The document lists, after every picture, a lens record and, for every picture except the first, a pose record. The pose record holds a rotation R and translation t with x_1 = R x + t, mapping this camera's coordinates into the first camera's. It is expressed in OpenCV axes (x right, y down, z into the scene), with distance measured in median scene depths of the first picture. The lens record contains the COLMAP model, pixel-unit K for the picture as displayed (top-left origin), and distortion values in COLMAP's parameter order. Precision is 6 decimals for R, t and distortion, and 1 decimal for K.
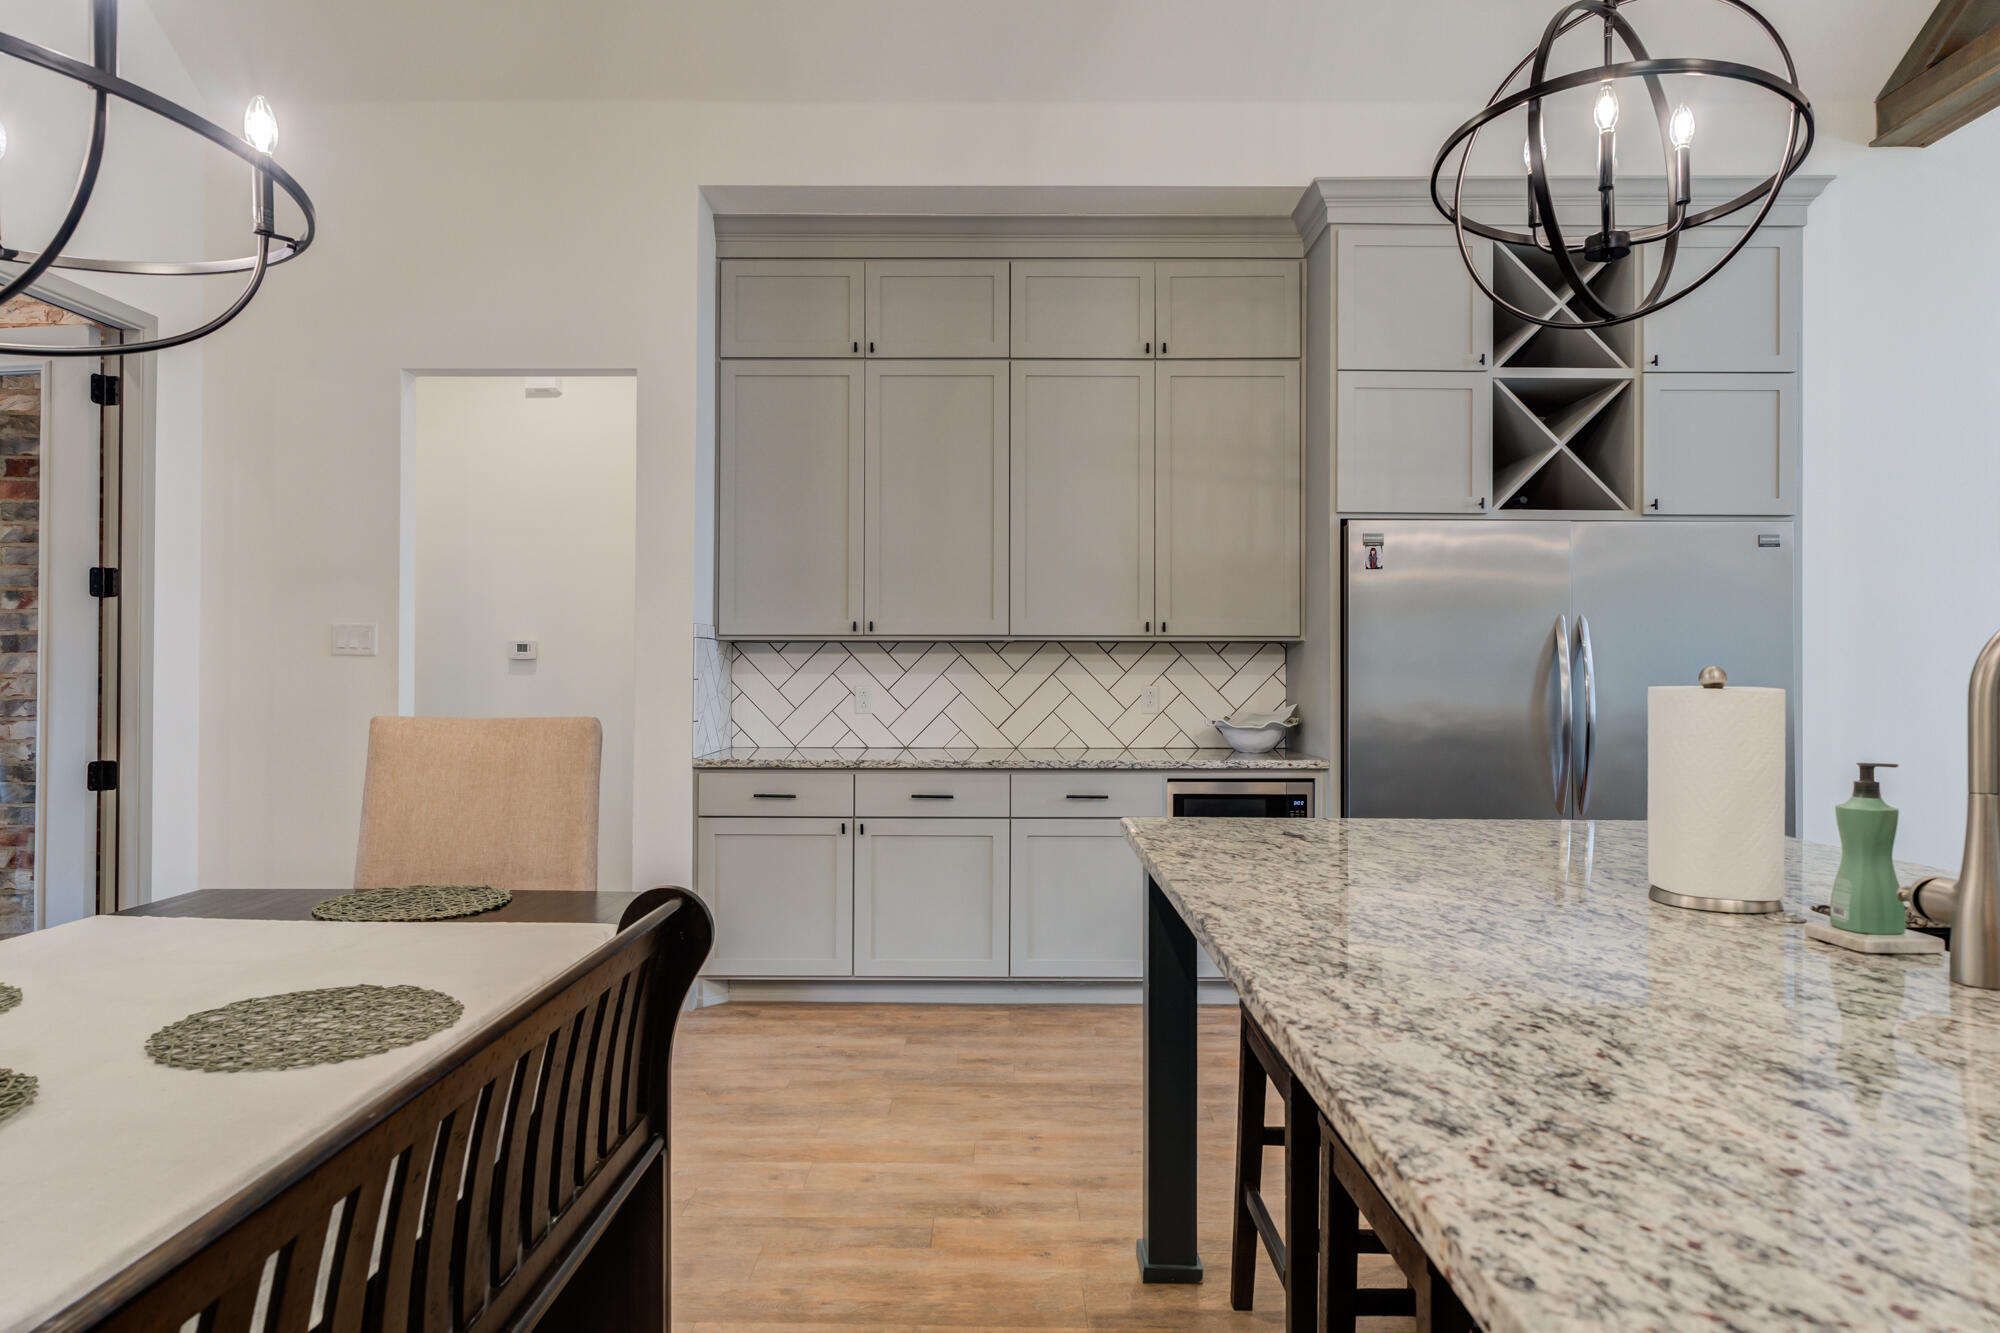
lens RADIAL K [[1205.9, 0, 997.4], [0, 1205.9, 652.8], [0, 0, 1]] dist [-0.006908, 0.022040]
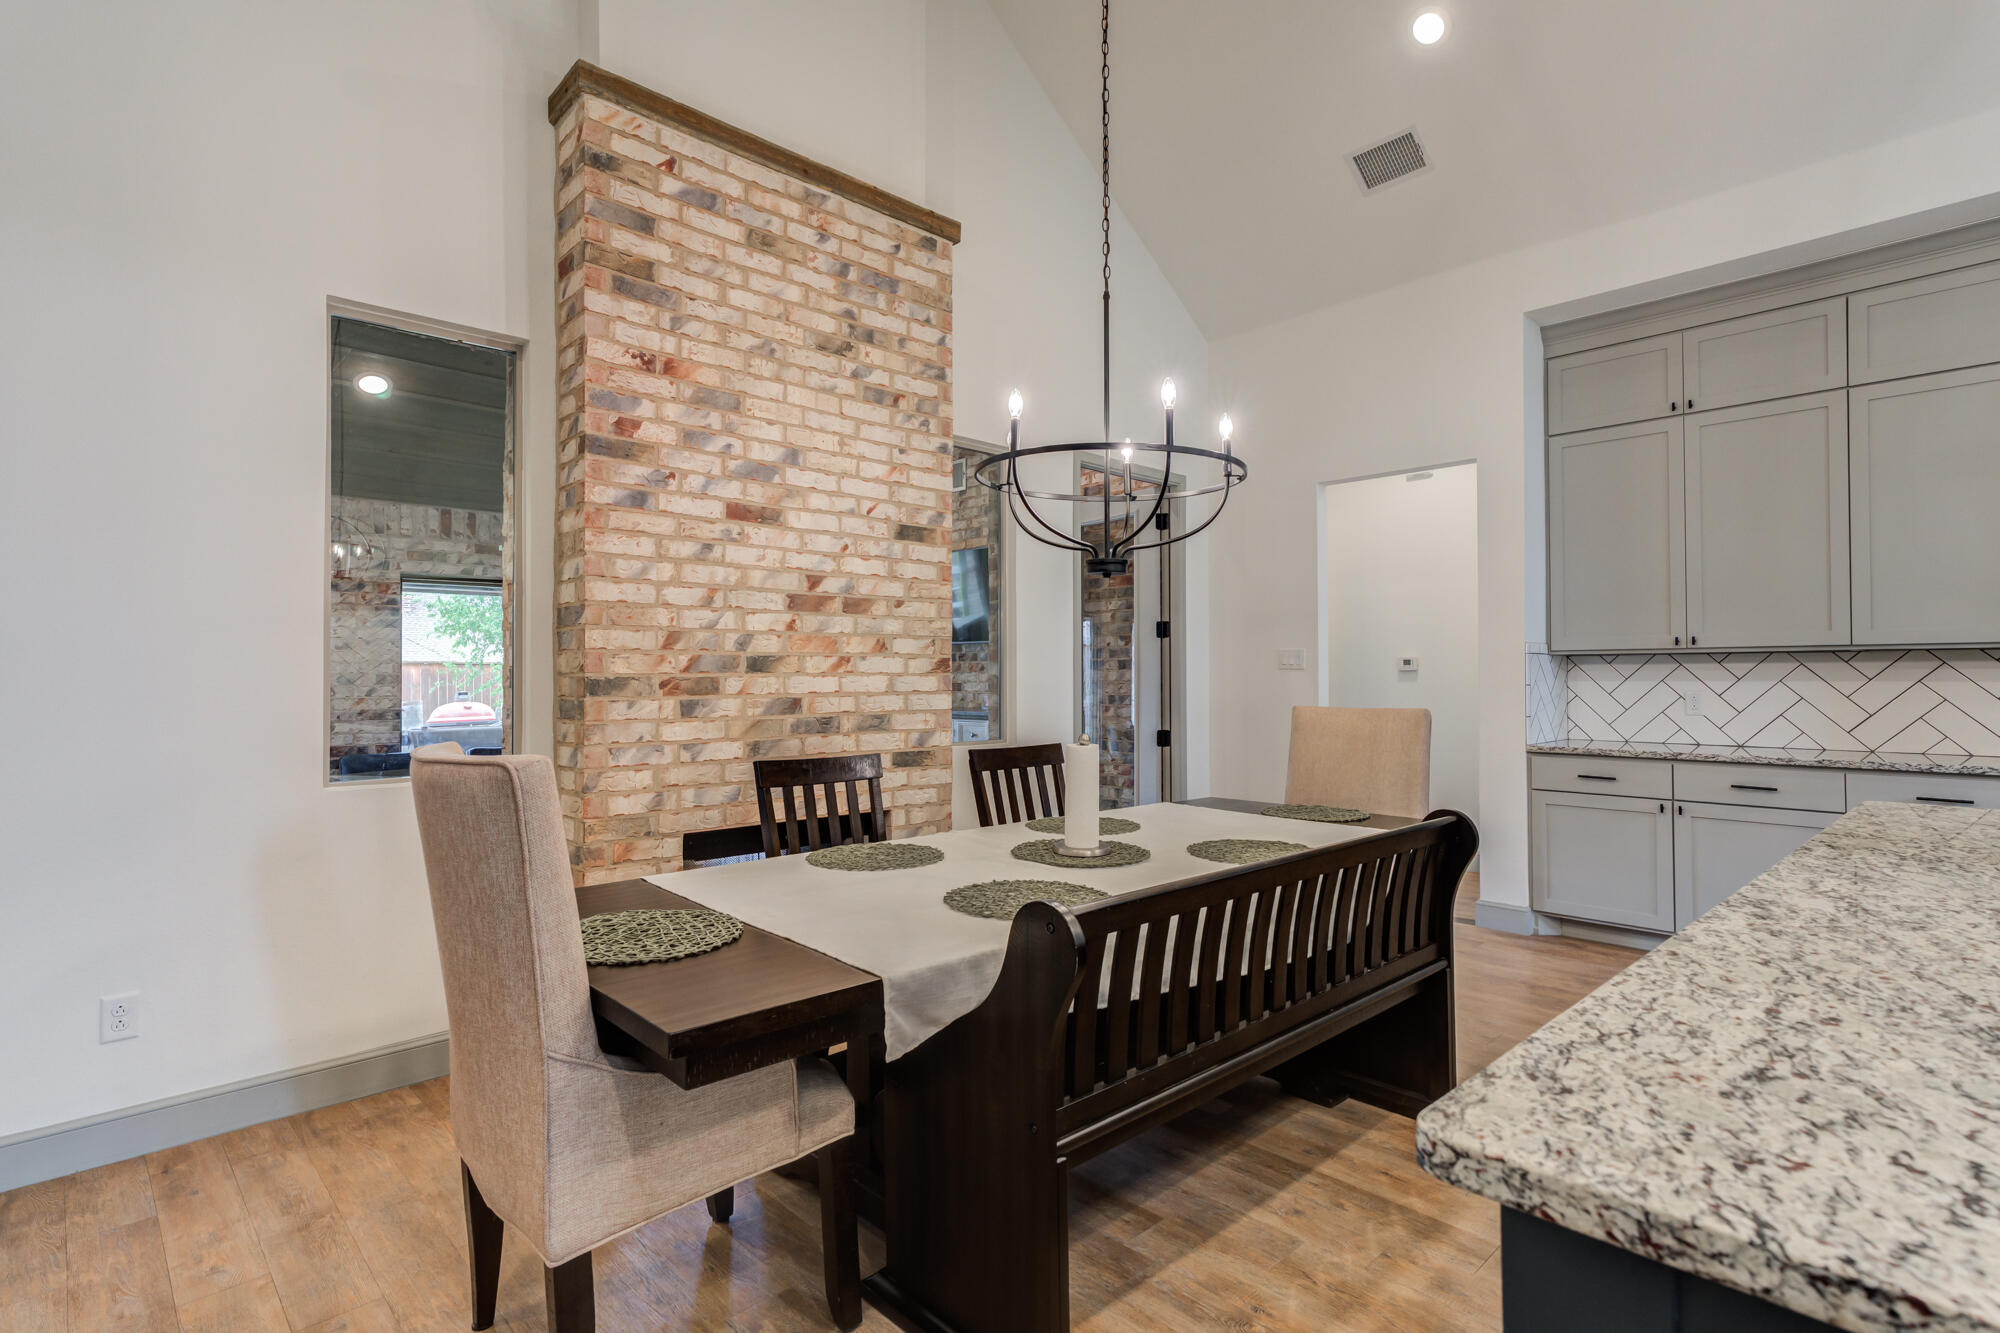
lens RADIAL K [[972.8, 0, 1000.0], [0, 972.8, 666.5], [0, 0, 1]] dist [0.000893, 0.000566]
pose [[0.697895, -0.010844, -0.716118, 0.104574], [0.012275, 0.999920, -0.003180, -0.001864], [0.716095, -0.006571, 0.697972, -0.150943]]
